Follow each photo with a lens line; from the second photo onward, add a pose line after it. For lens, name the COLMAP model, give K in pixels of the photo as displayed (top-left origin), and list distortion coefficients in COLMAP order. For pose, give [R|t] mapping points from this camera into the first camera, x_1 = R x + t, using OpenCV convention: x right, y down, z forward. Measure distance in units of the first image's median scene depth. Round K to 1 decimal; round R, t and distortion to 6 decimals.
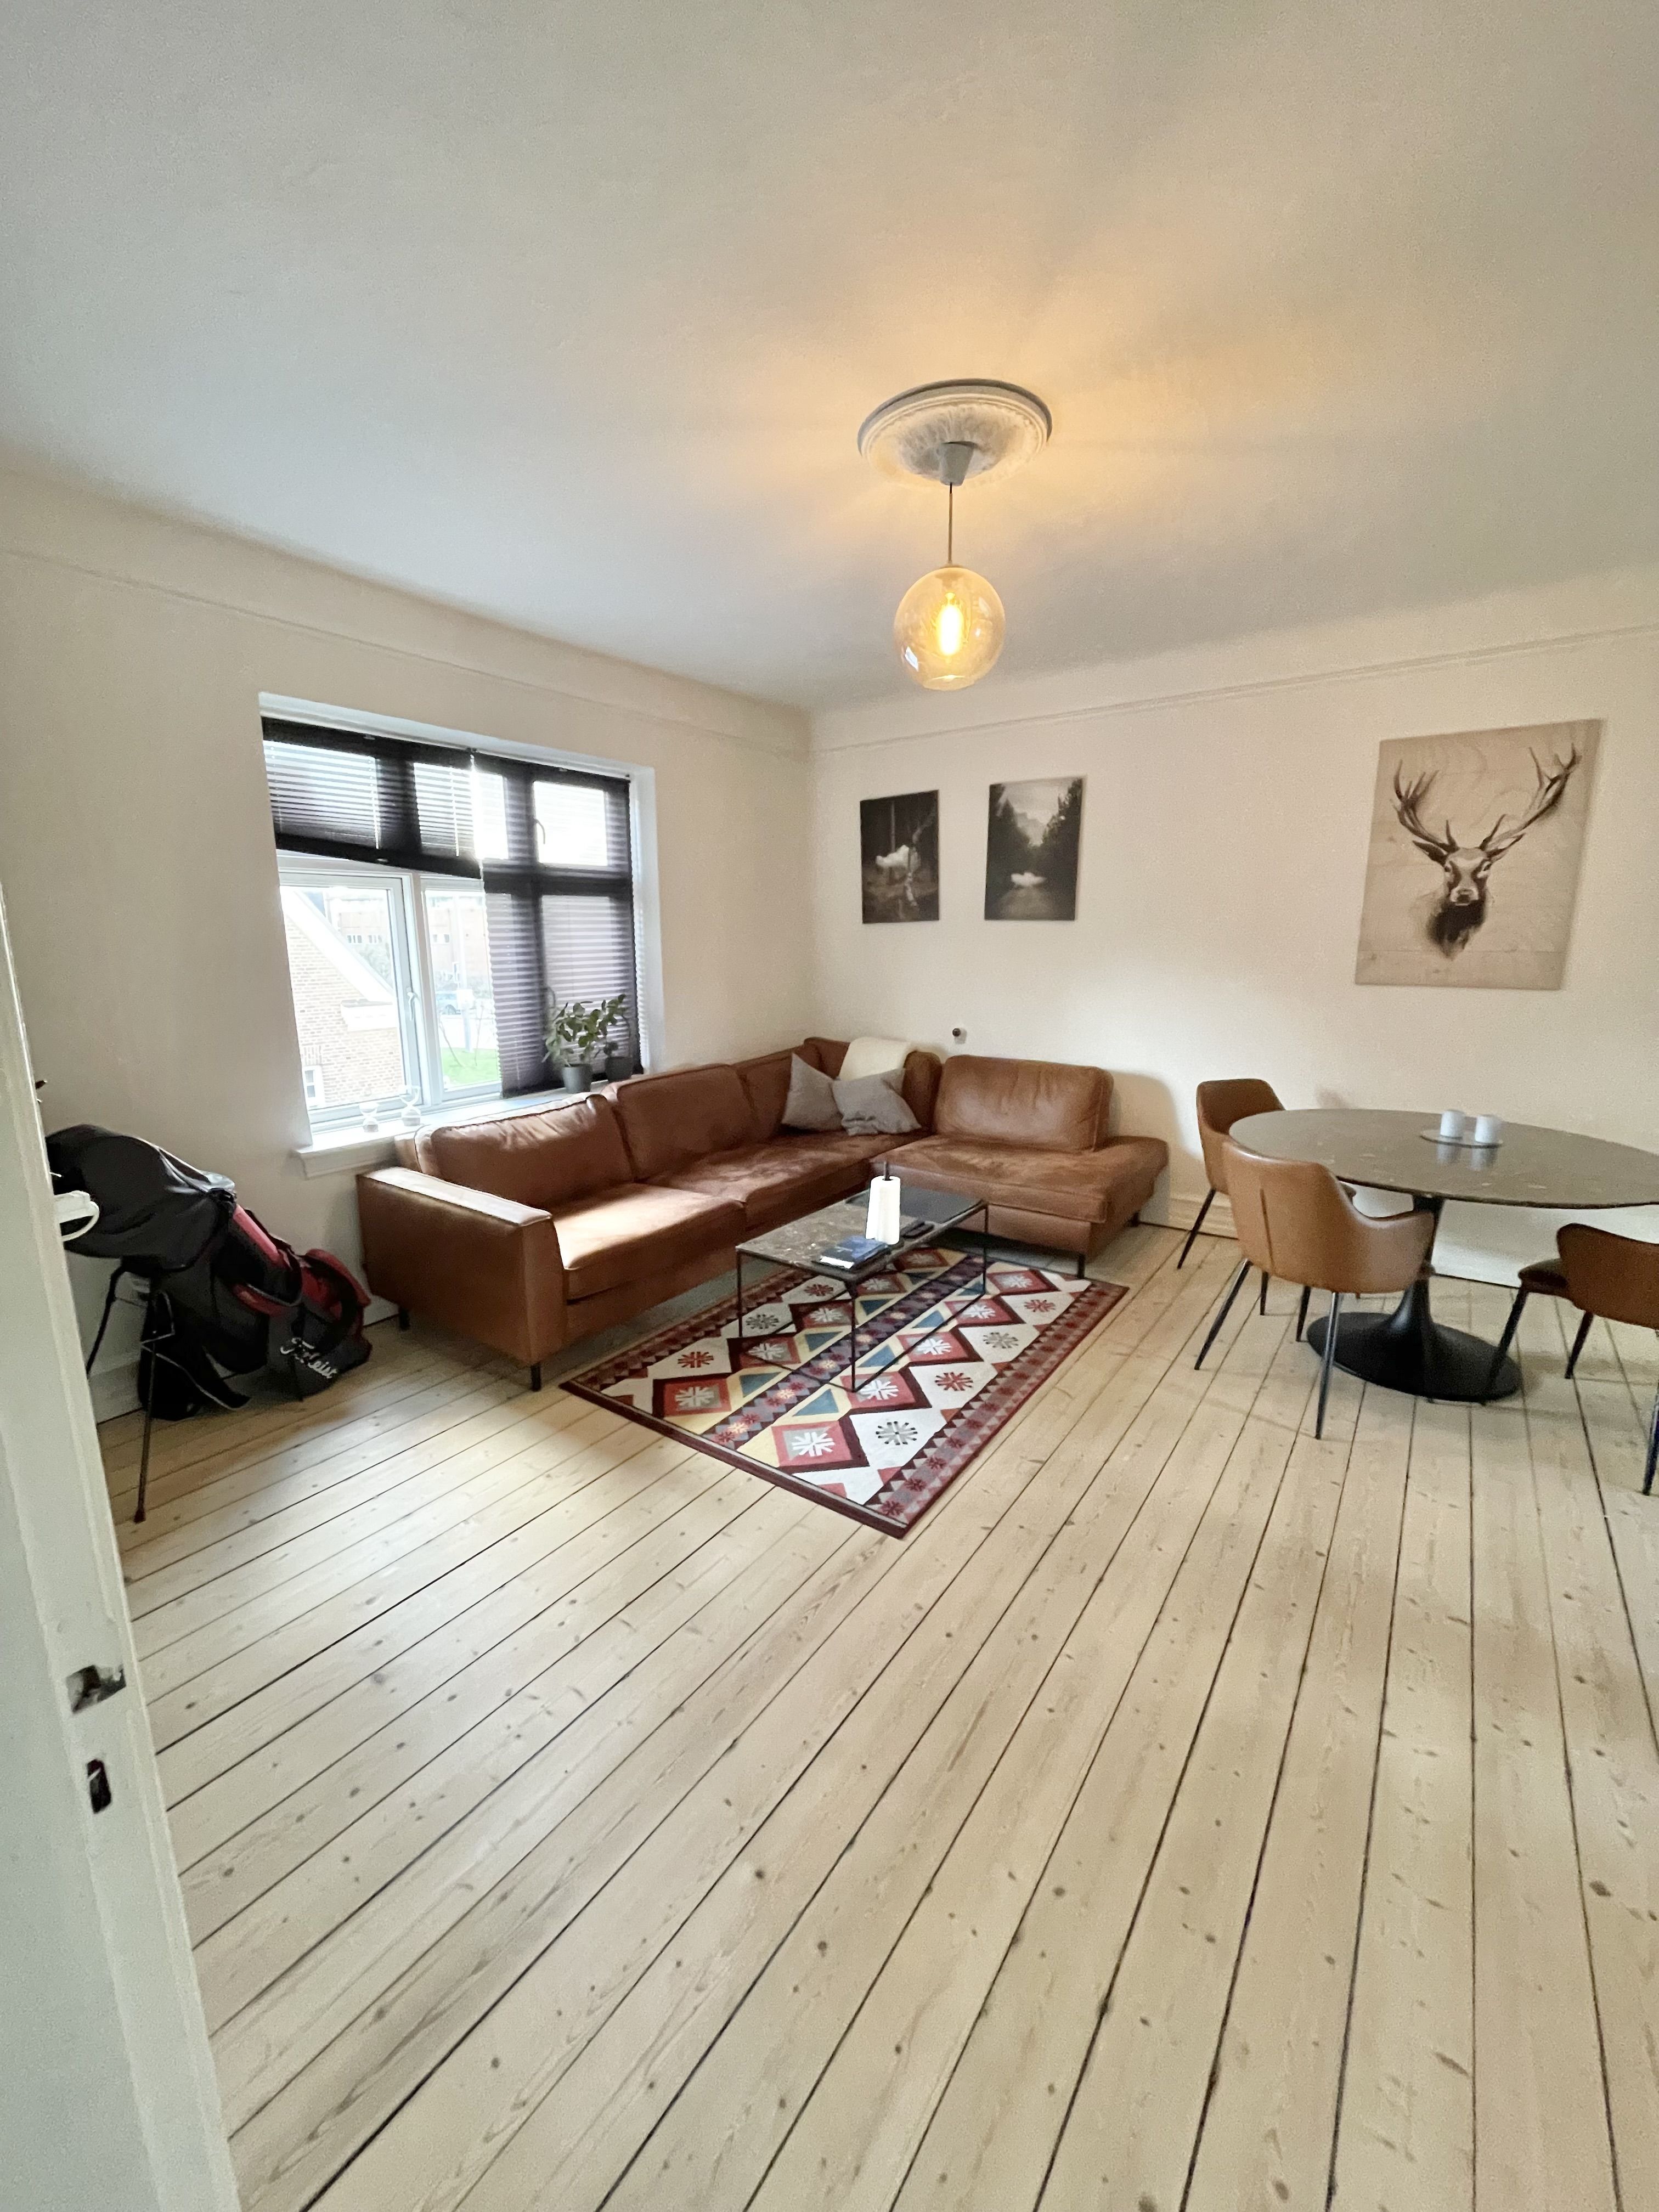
lens RADIAL K [[891.8, 0, 823.8], [0, 891.8, 1107.4], [0, 0, 1]] dist [-0.006086, -0.000407]
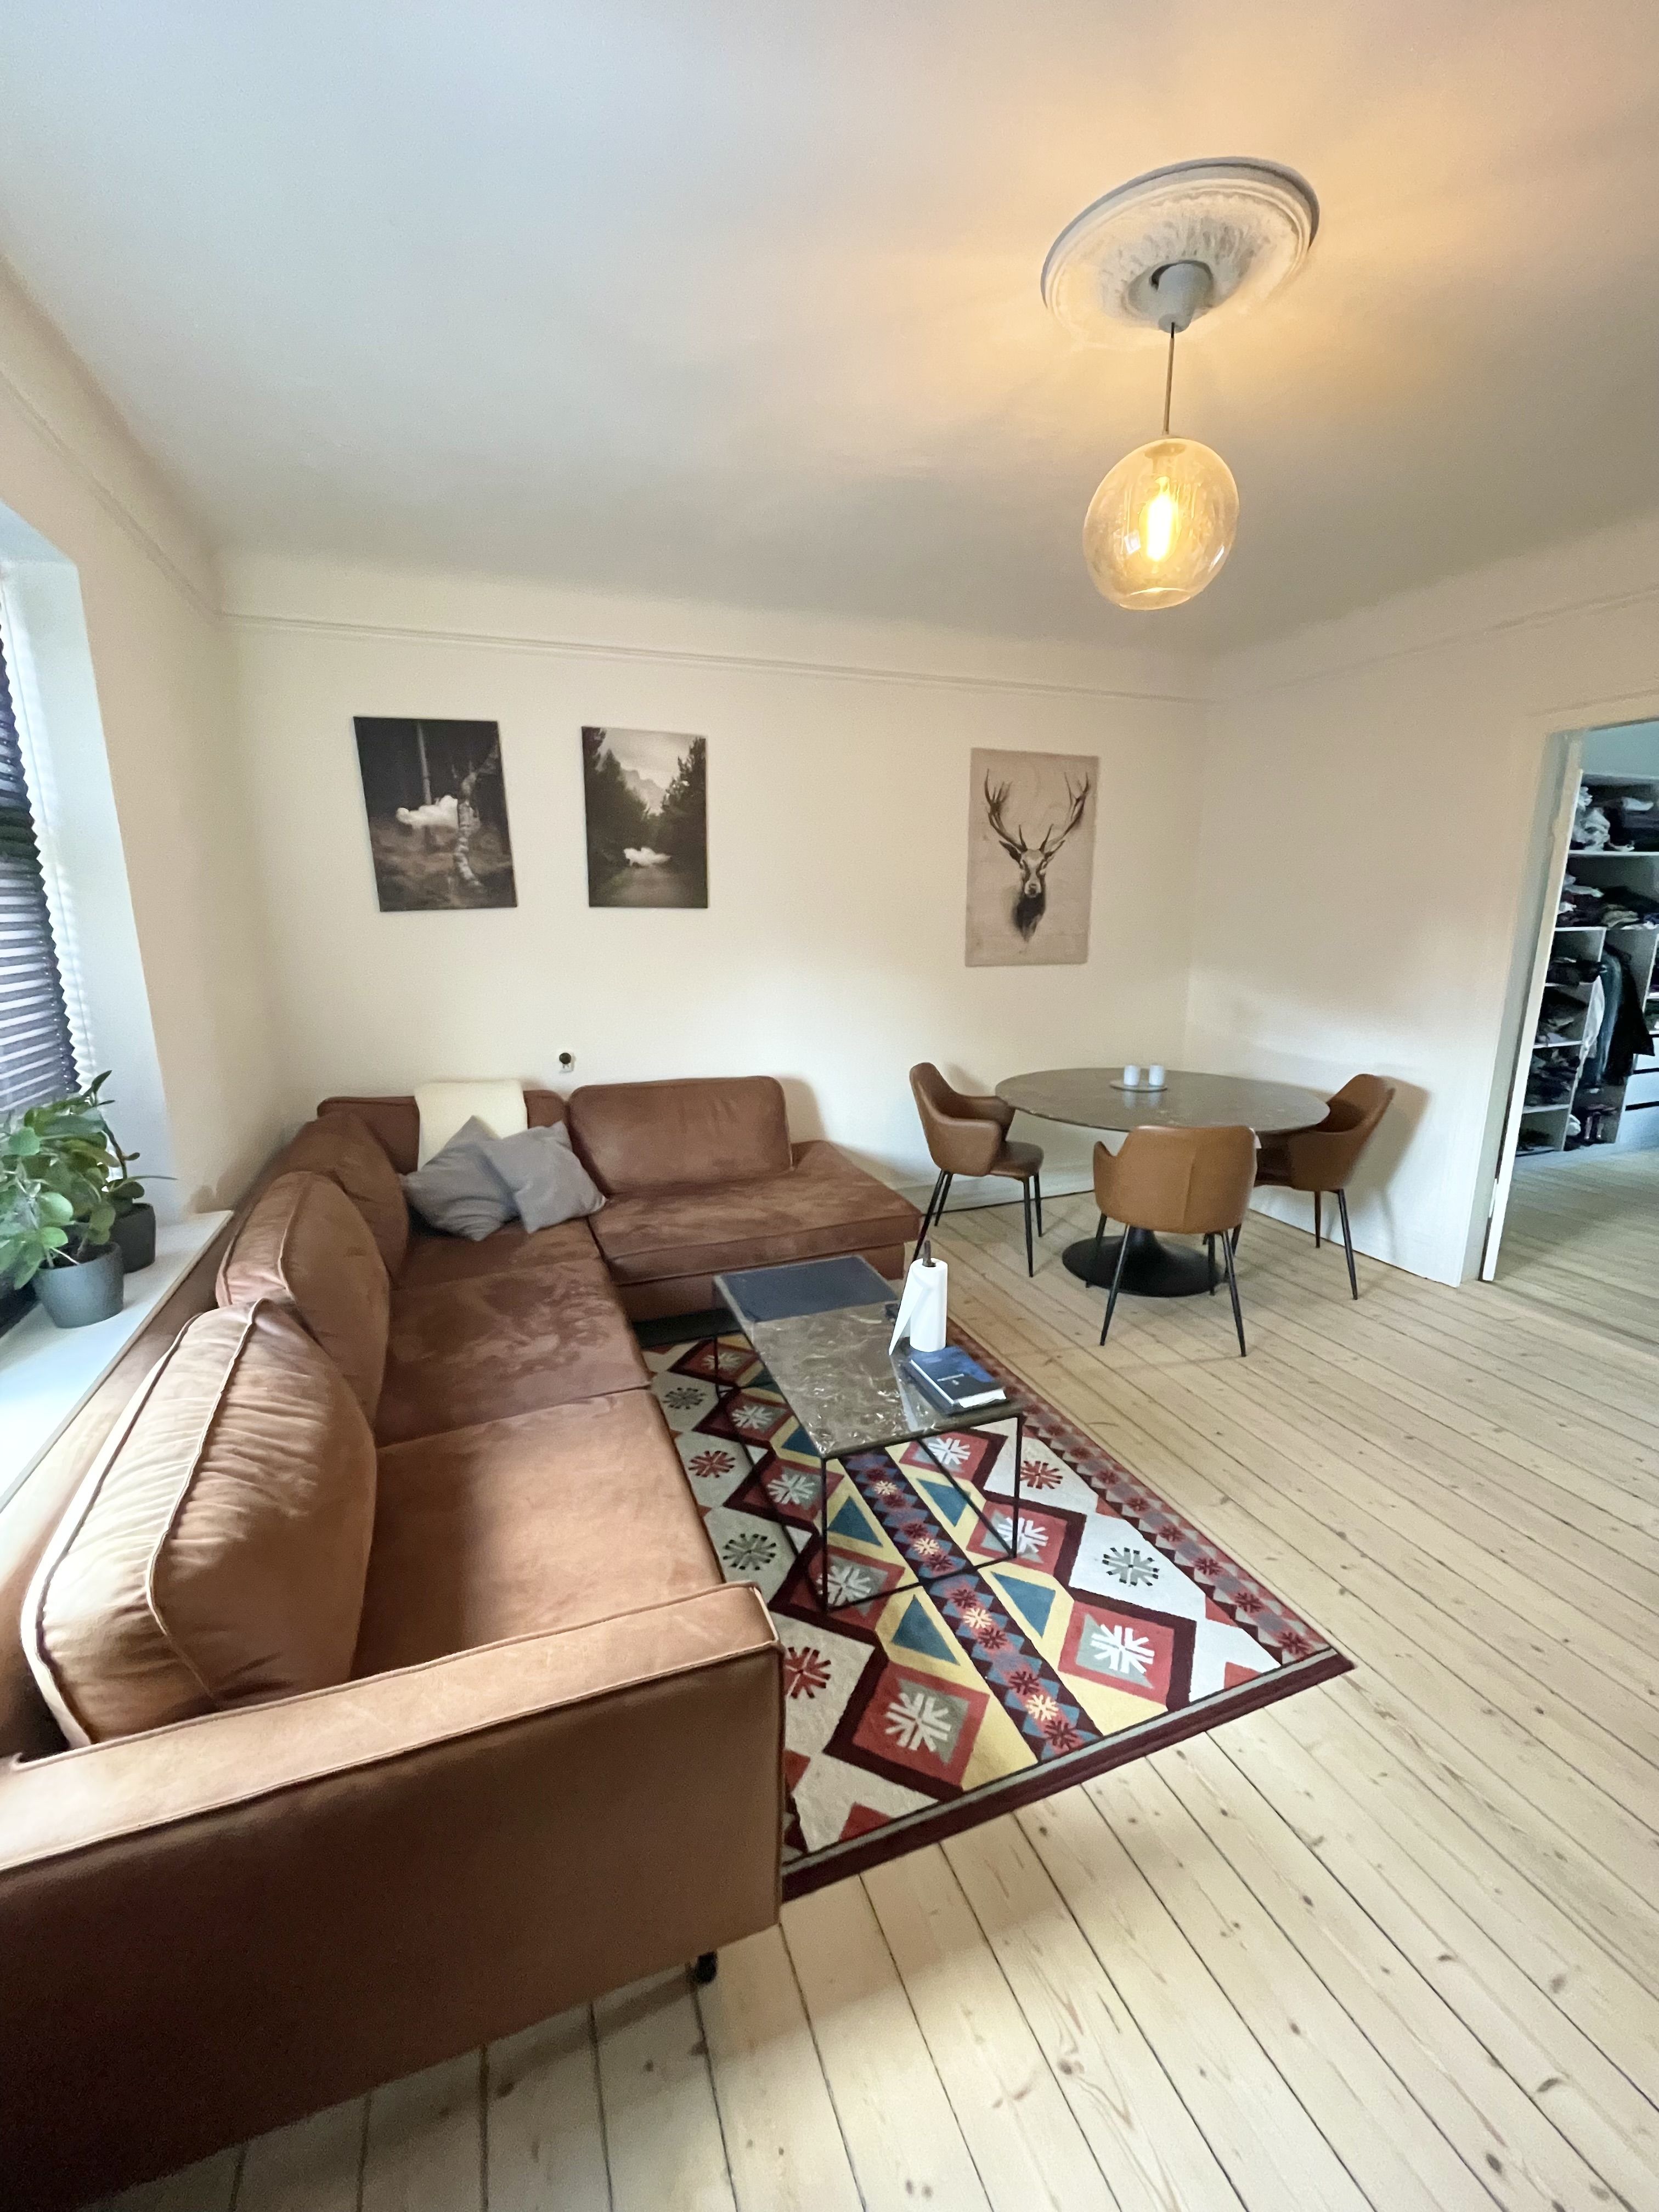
lens RADIAL K [[891.8, 0, 824.4], [0, 891.8, 1104.7], [0, 0, 1]] dist [-0.006086, -0.000407]
pose [[0.557102, -0.177405, 0.811273, -0.476676], [0.164655, 0.981117, 0.101477, -0.119327], [-0.813957, 0.077047, 0.575793, 0.553472]]
